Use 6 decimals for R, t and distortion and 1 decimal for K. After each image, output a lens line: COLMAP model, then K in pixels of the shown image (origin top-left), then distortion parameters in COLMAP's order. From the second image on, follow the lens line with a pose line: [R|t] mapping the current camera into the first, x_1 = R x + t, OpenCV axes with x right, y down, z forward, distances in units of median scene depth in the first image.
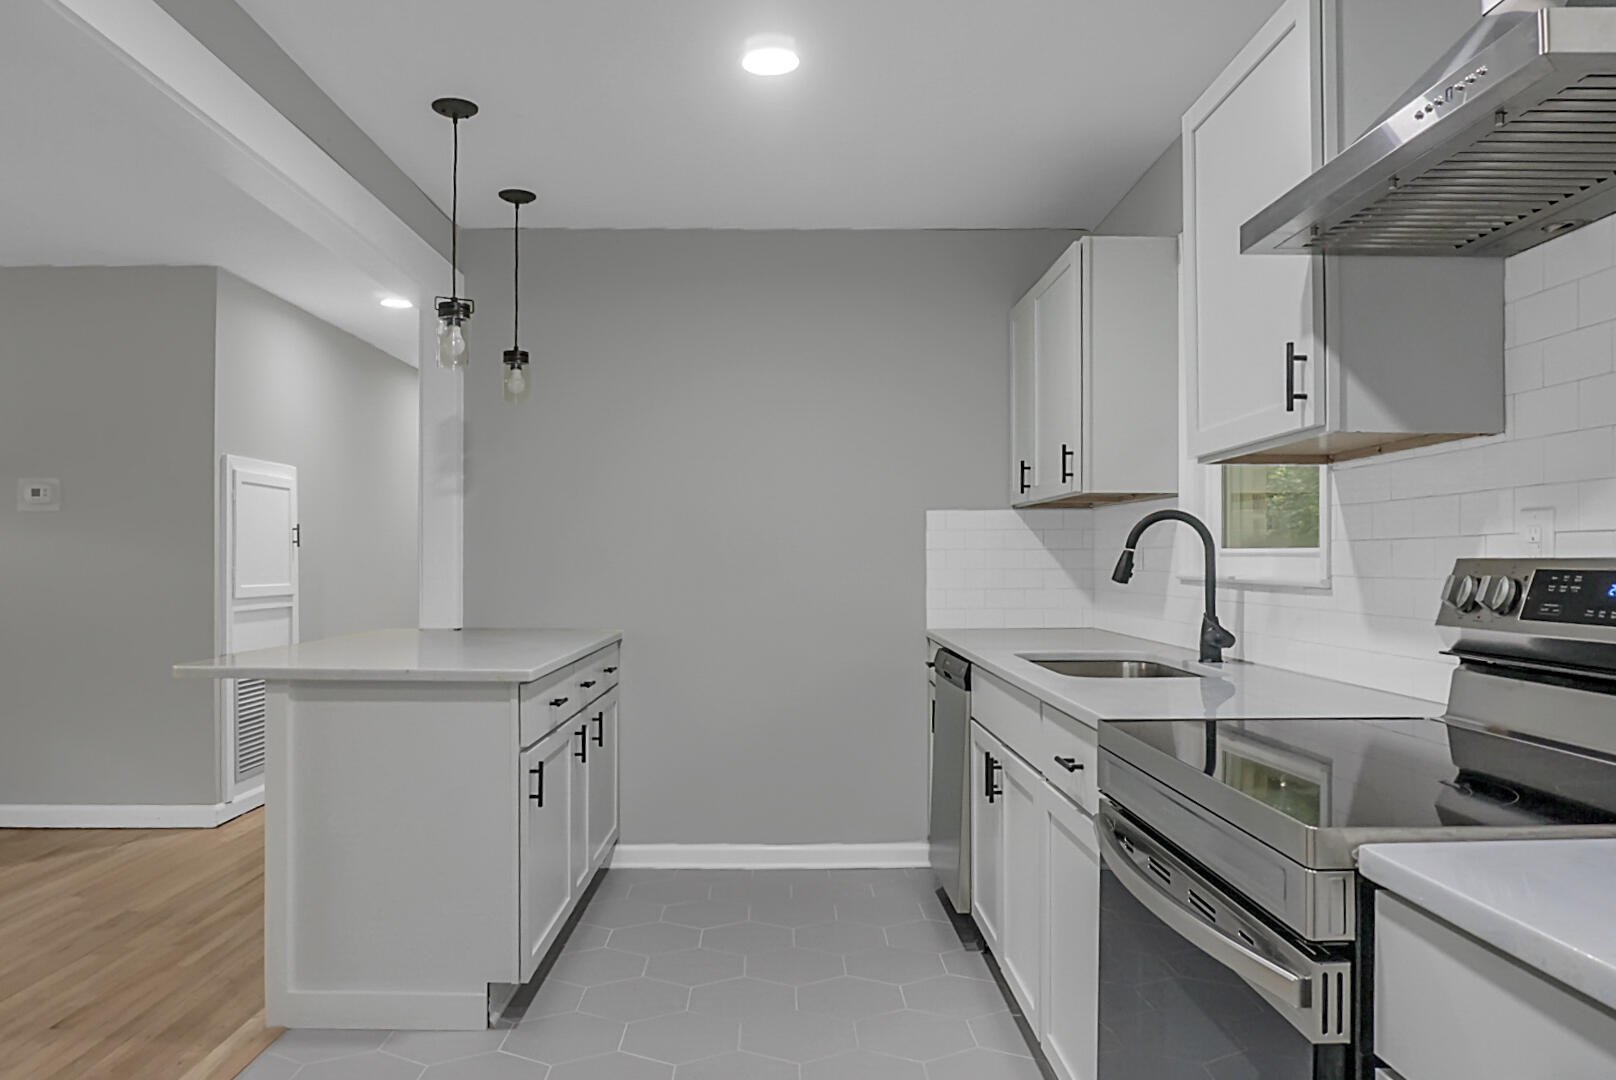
lens RADIAL K [[1162.6, 0, 769.2], [0, 1162.6, 545.4], [0, 0, 1]] dist [-0.024097, 0.000815]
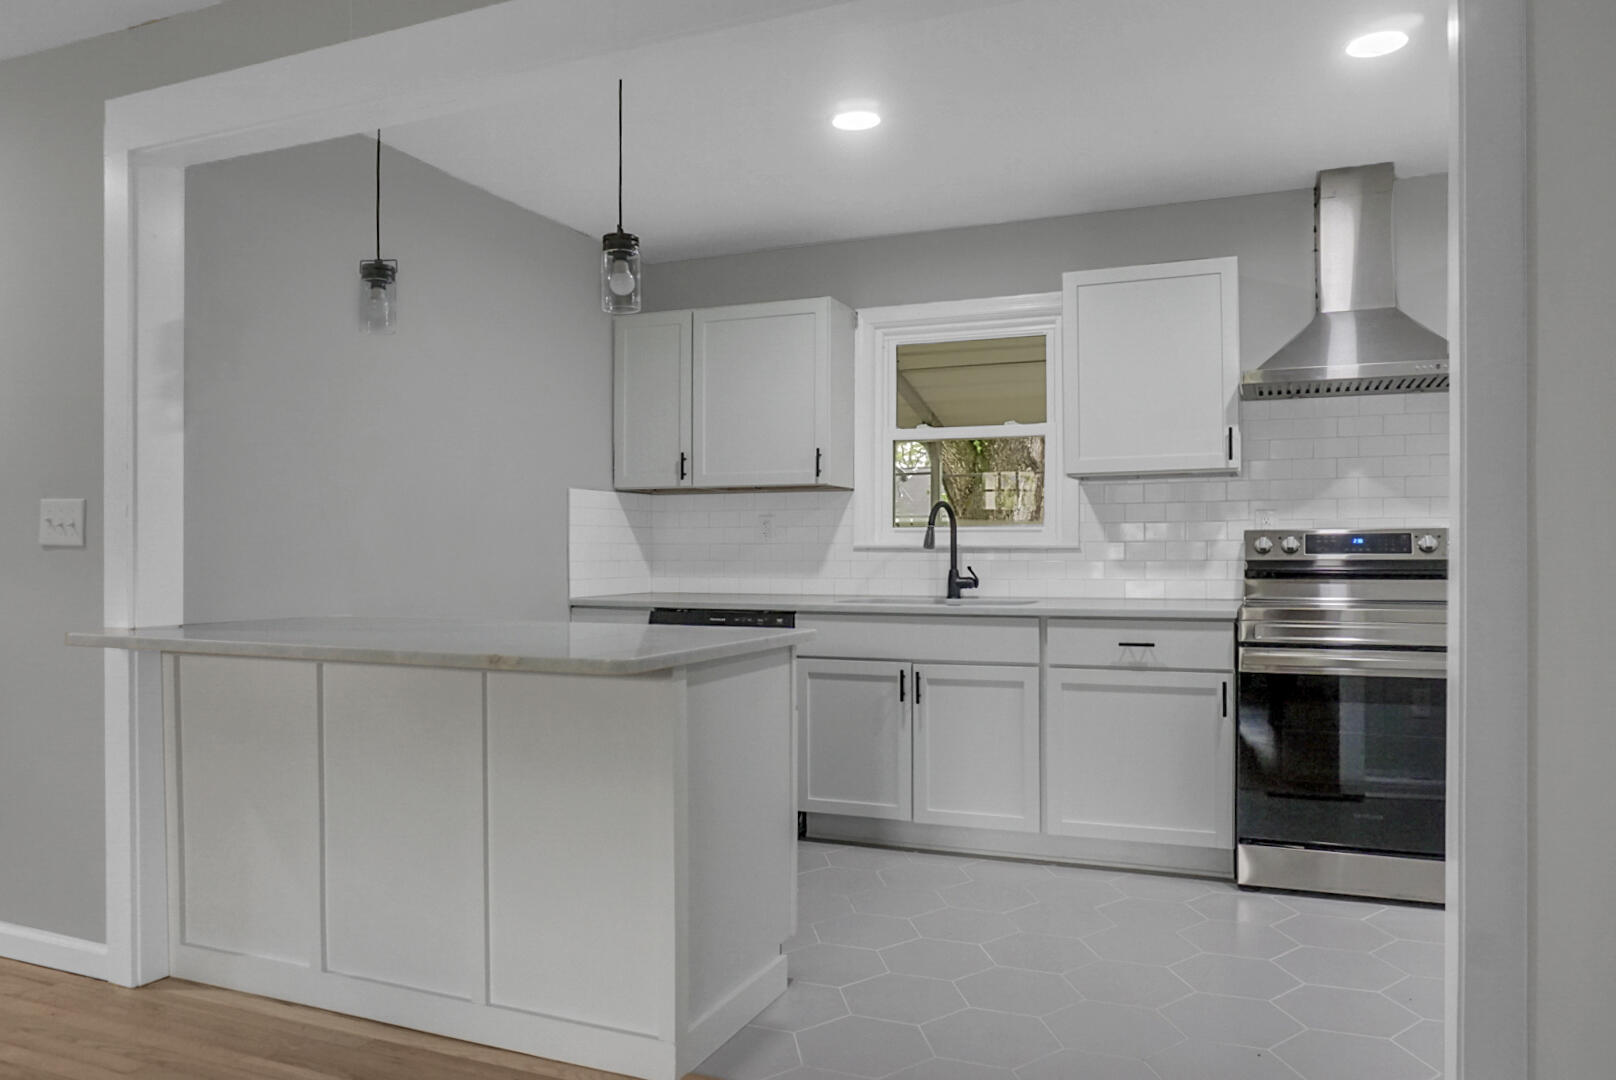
lens RADIAL K [[1144.6, 0, 761.8], [0, 1144.6, 540.6], [0, 0, 1]] dist [-0.035637, -0.000841]
pose [[0.380168, 0.009133, 0.924872, -1.182131], [-0.008559, 0.999943, -0.006357, 0.034829], [-0.924878, -0.005499, 0.380224, 0.658883]]
